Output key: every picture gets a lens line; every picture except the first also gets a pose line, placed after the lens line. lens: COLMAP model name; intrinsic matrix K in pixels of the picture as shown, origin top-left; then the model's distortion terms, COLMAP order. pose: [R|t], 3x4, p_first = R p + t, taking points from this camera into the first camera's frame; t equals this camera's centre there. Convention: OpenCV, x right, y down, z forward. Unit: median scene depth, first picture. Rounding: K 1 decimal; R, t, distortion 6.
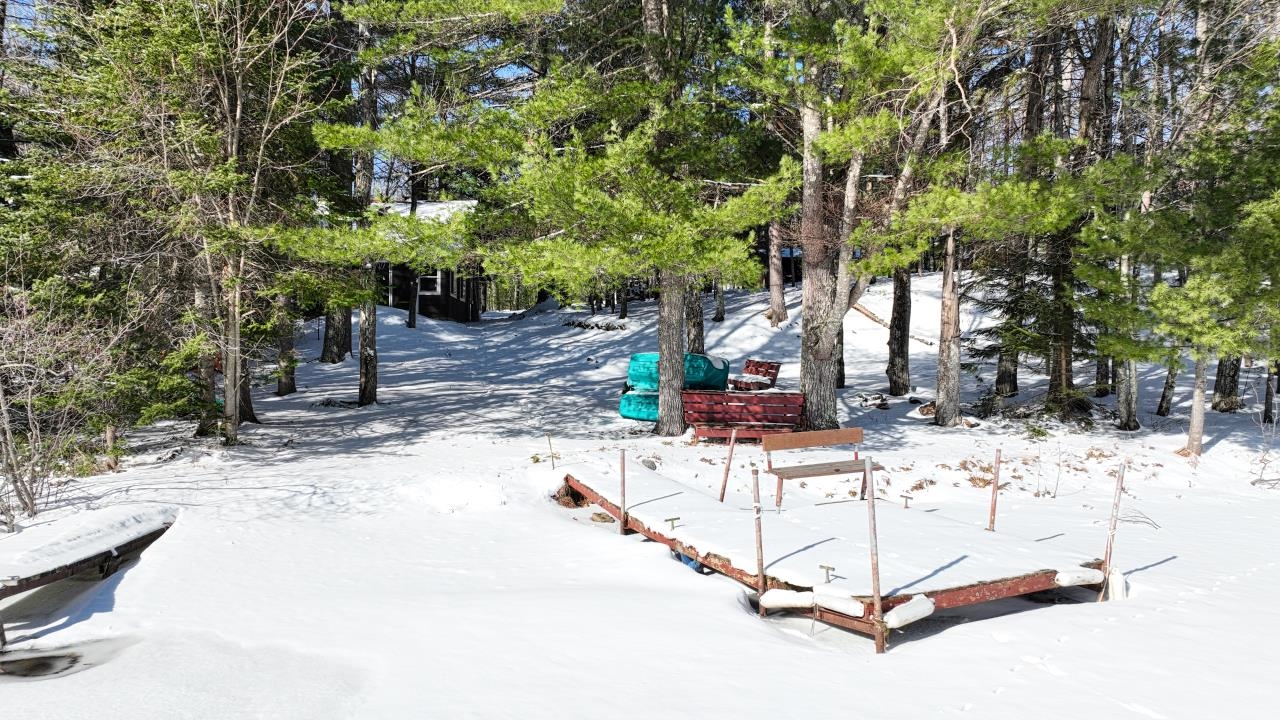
lens RADIAL K [[913.0, 0, 636.8], [0, 913.0, 359.8], [0, 0, 1]] dist [0.031637, -0.000548]
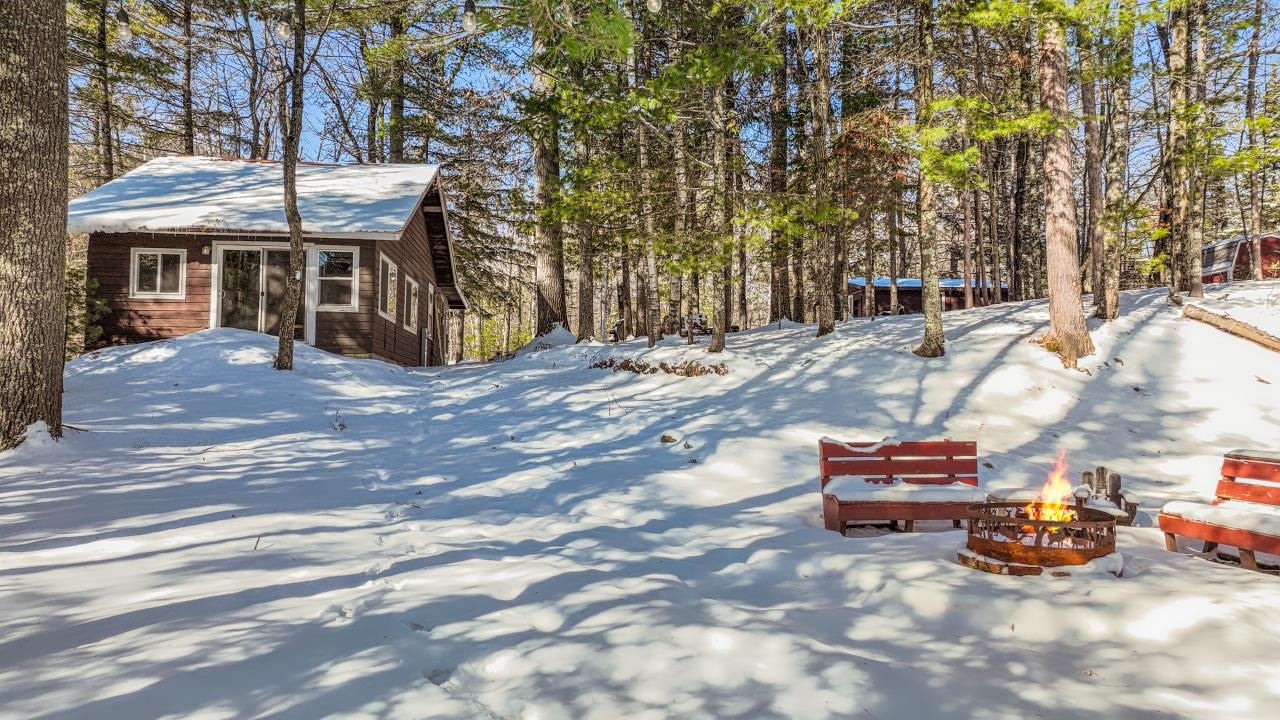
lens RADIAL K [[913.0, 0, 646.4], [0, 913.0, 359.4], [0, 0, 1]] dist [0.031637, -0.000548]
pose [[0.999760, 0.006101, 0.021029, -0.065735], [-0.004608, 0.997513, -0.070333, -0.007261], [-0.021406, 0.070219, 0.997302, 0.532440]]
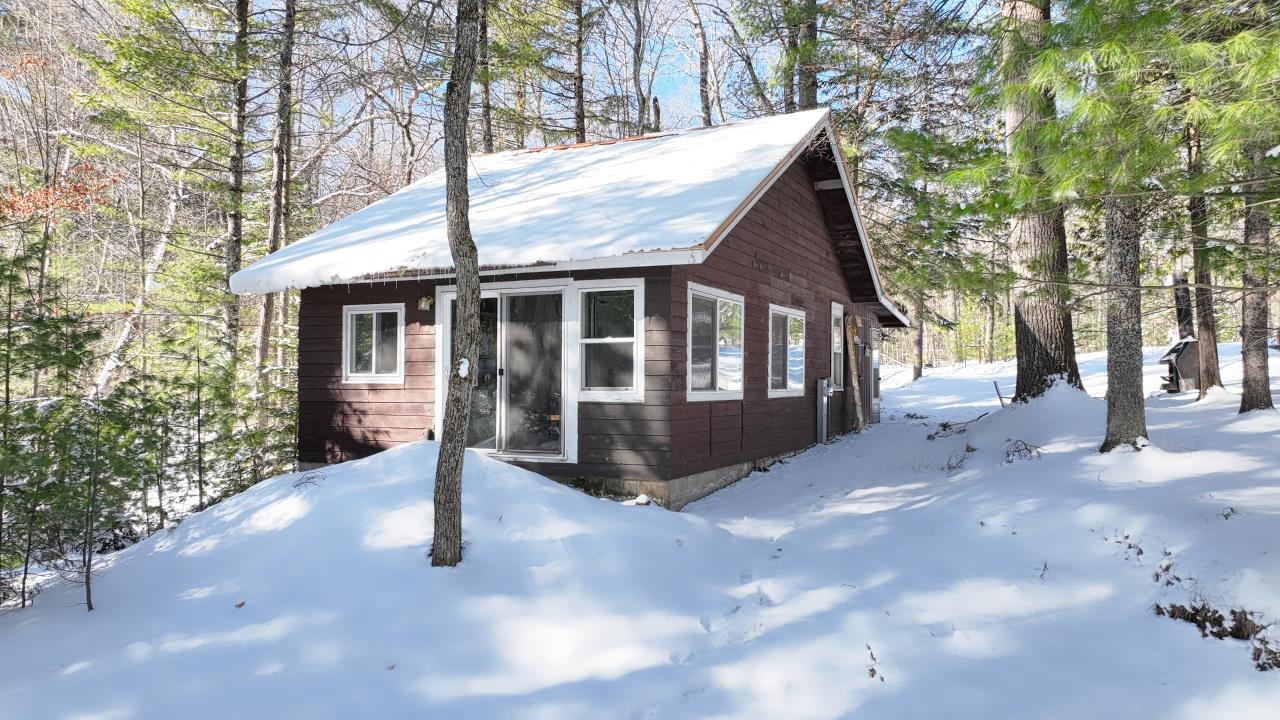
lens RADIAL K [[913.0, 0, 644.0], [0, 913.0, 365.4], [0, 0, 1]] dist [0.031637, -0.000548]
pose [[0.874799, -0.015592, -0.484235, -0.087658], [0.001367, 0.999557, -0.029715, -0.084001], [0.484484, 0.025333, 0.874433, 0.857137]]
